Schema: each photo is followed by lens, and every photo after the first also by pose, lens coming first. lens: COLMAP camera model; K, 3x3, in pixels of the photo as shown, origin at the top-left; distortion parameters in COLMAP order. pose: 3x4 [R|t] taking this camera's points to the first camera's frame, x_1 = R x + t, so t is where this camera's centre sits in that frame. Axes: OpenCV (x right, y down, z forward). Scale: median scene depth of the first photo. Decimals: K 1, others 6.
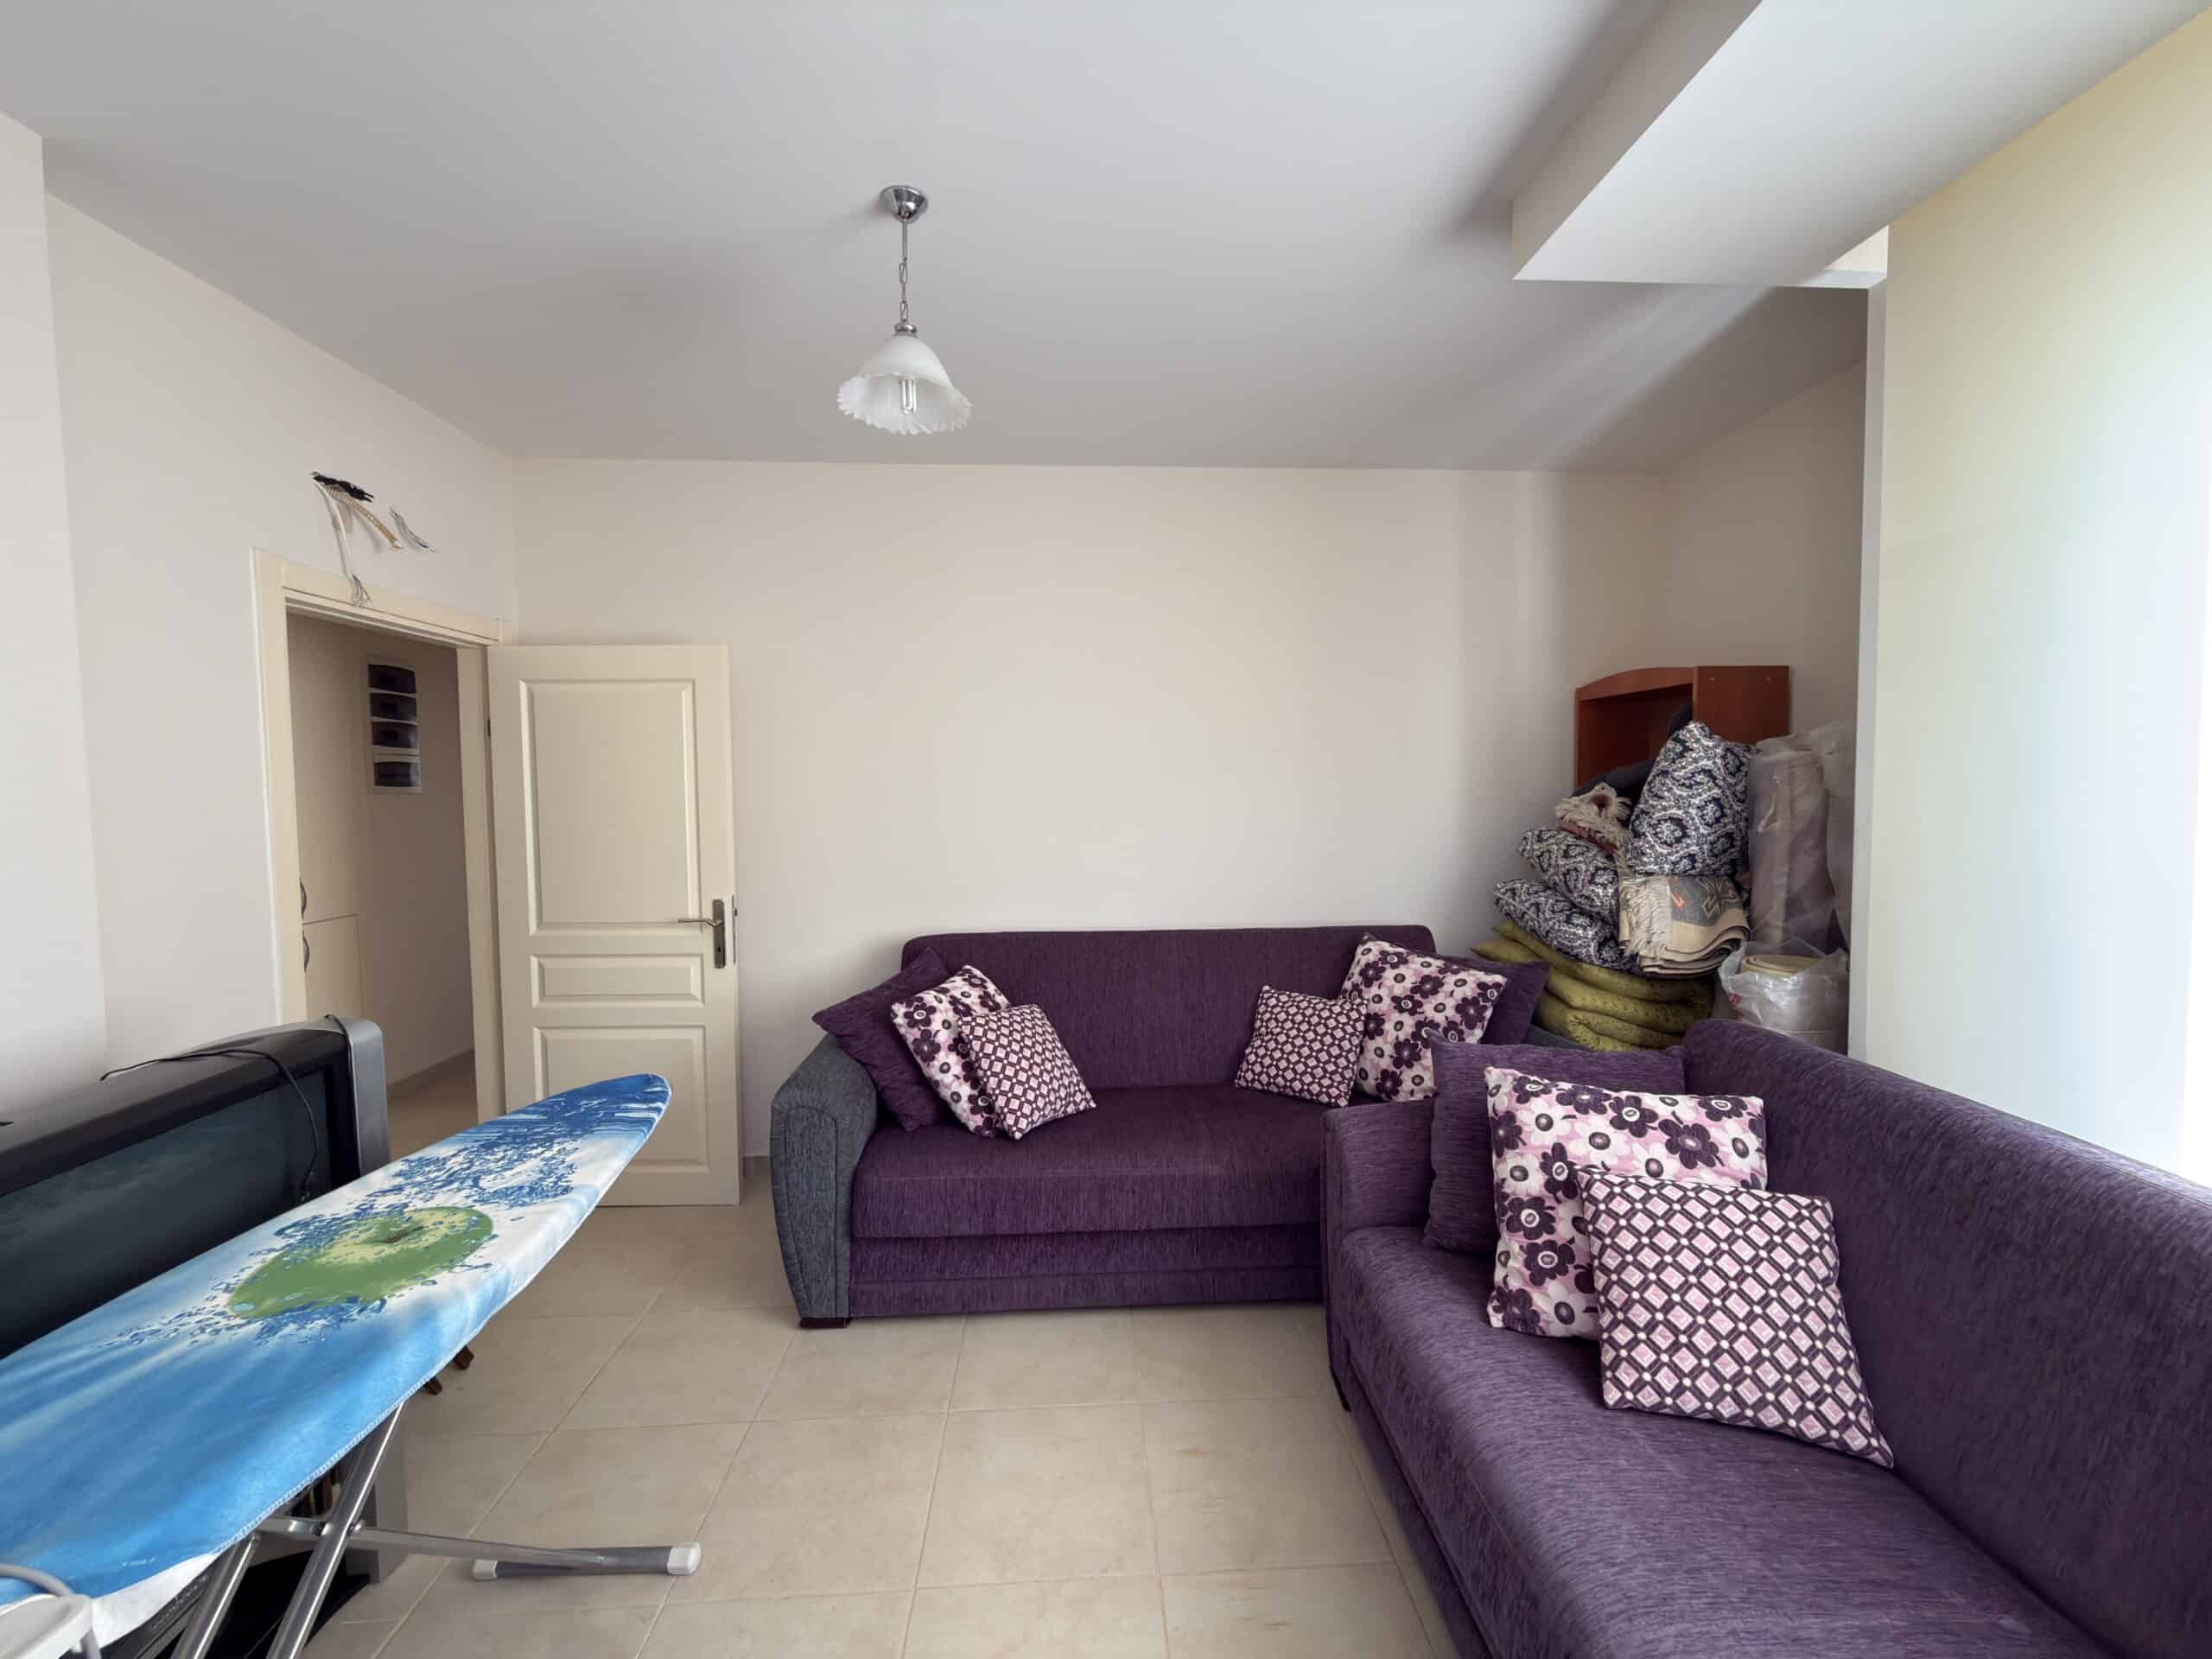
lens RADIAL K [[877.0, 0, 1105.0], [0, 877.0, 825.9], [0, 0, 1]] dist [-0.000426, -0.000710]
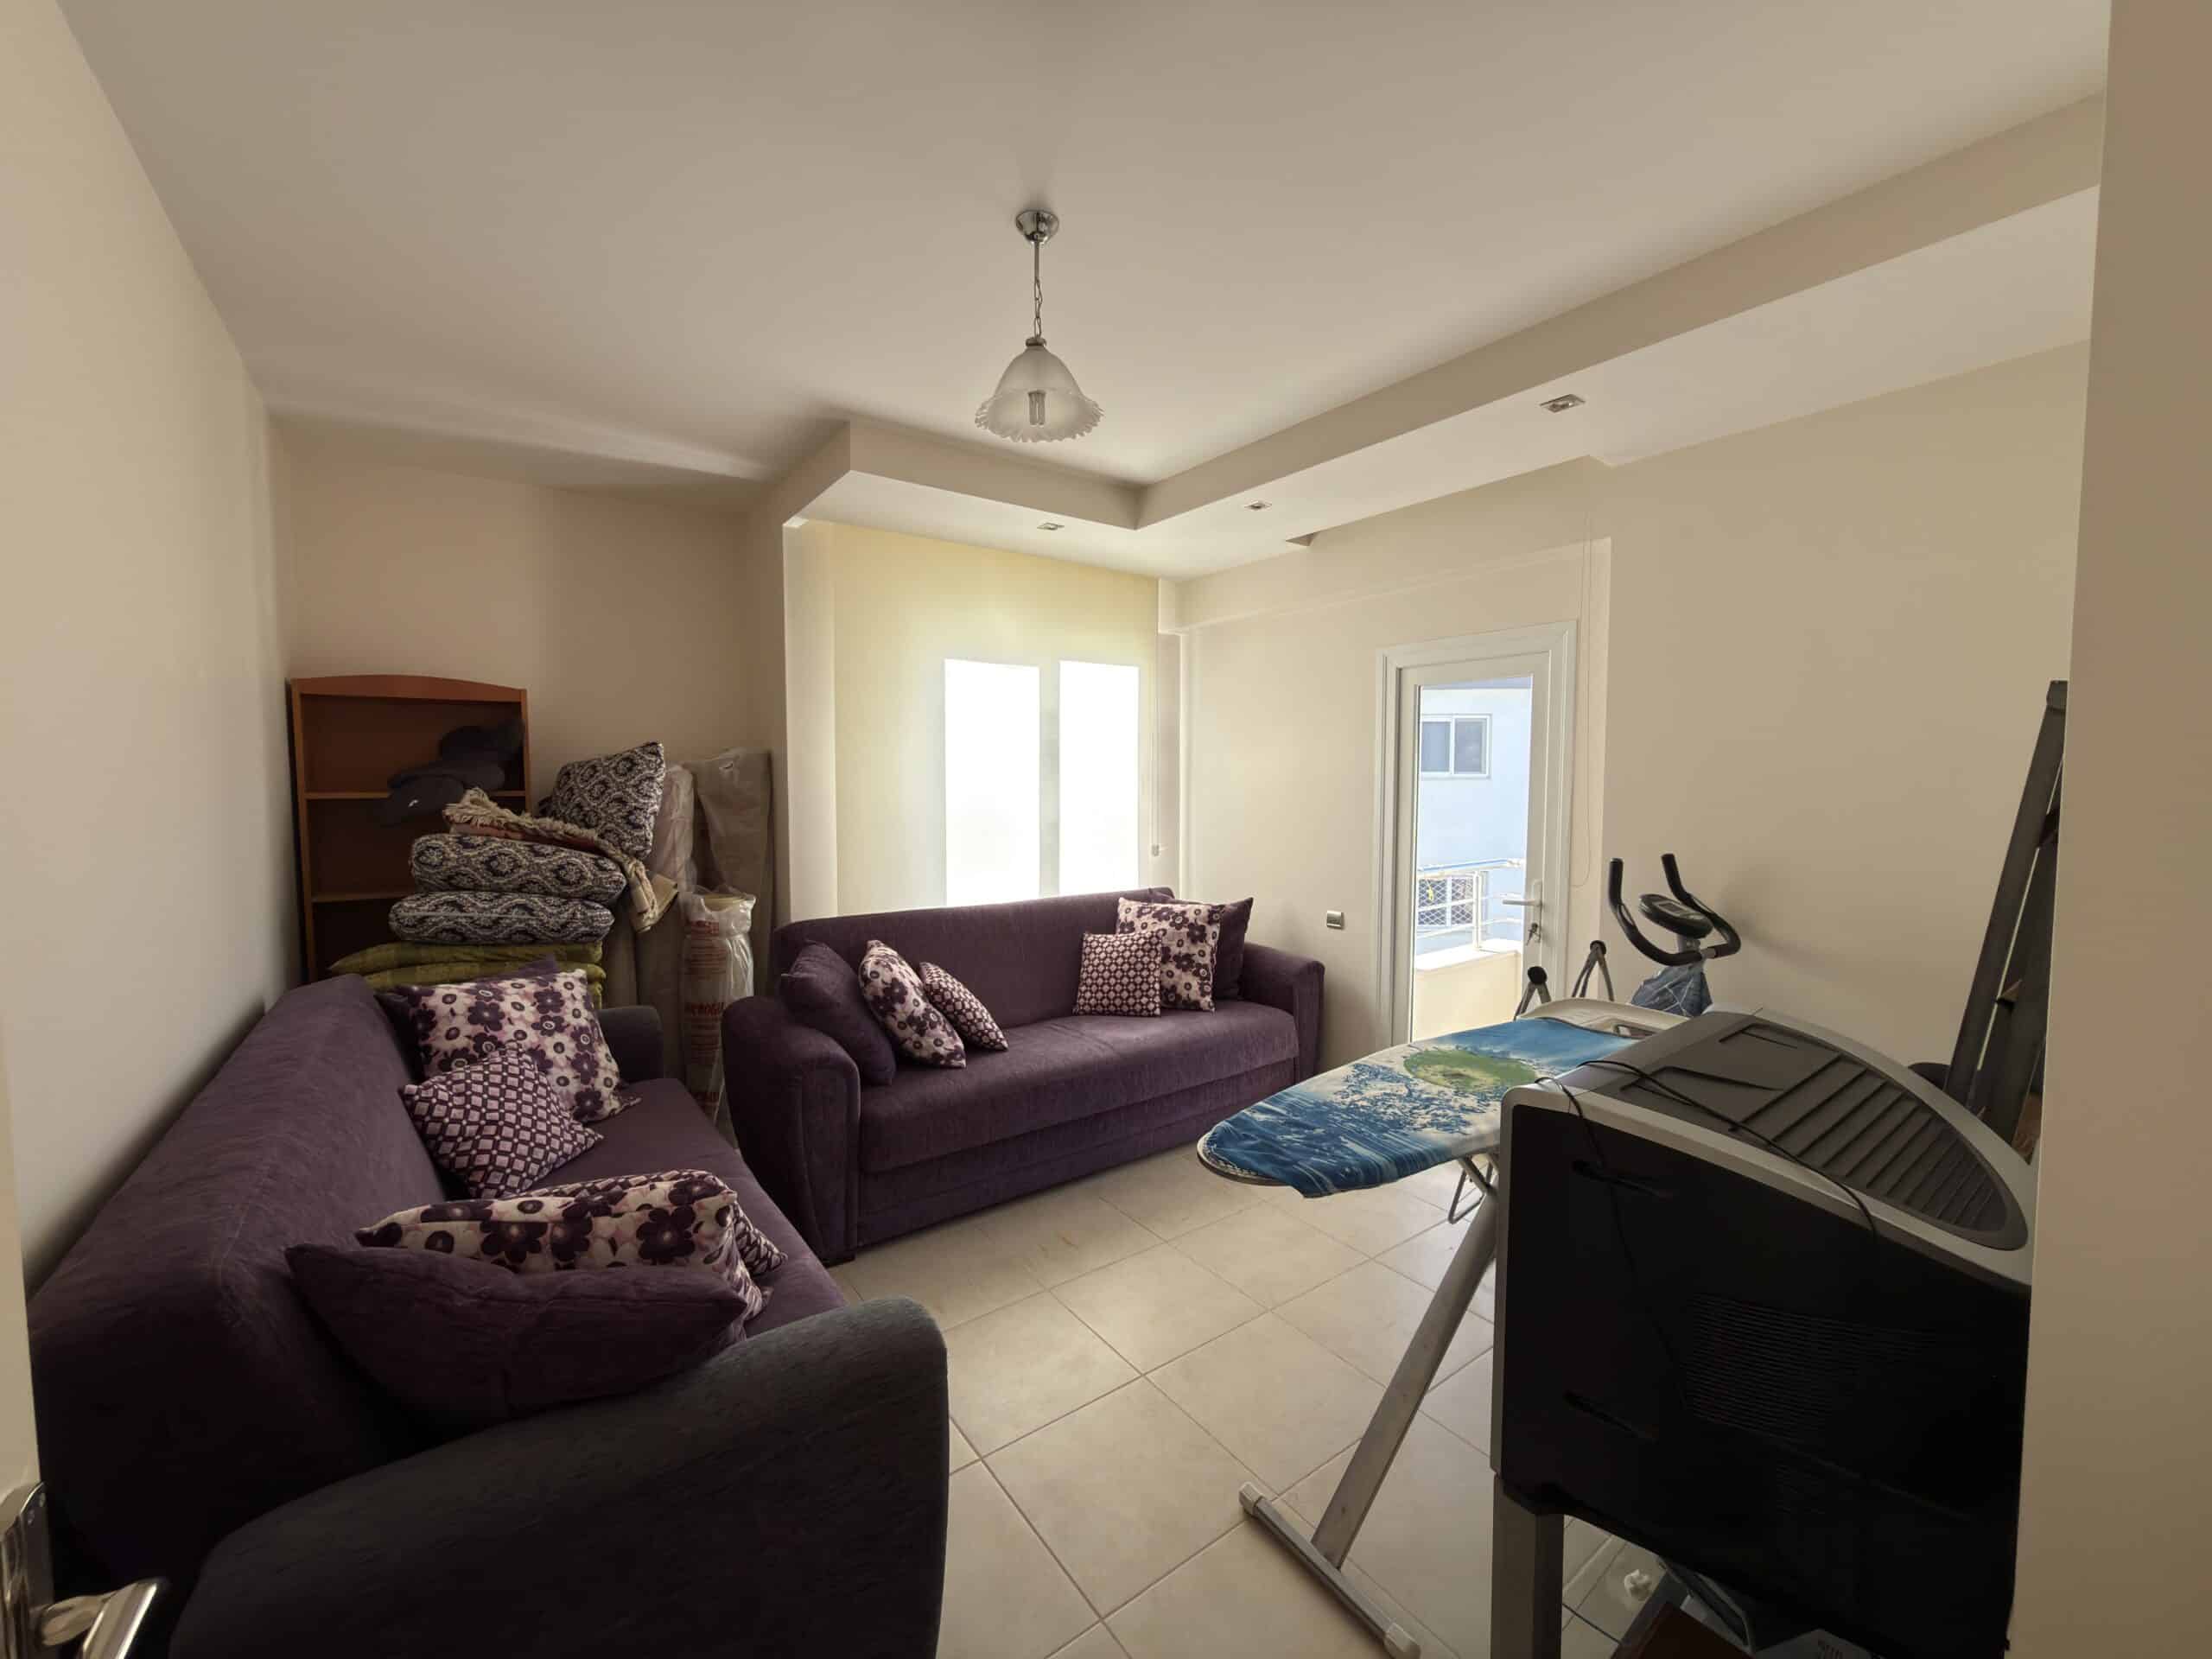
lens RADIAL K [[877.0, 0, 1113.5], [0, 877.0, 830.4], [0, 0, 1]] dist [-0.000426, -0.000710]
pose [[-0.556178, -0.037683, 0.830209, -1.423215], [0.049014, 0.995745, 0.078033, -0.085044], [-0.829617, 0.084092, -0.551964, 1.898251]]
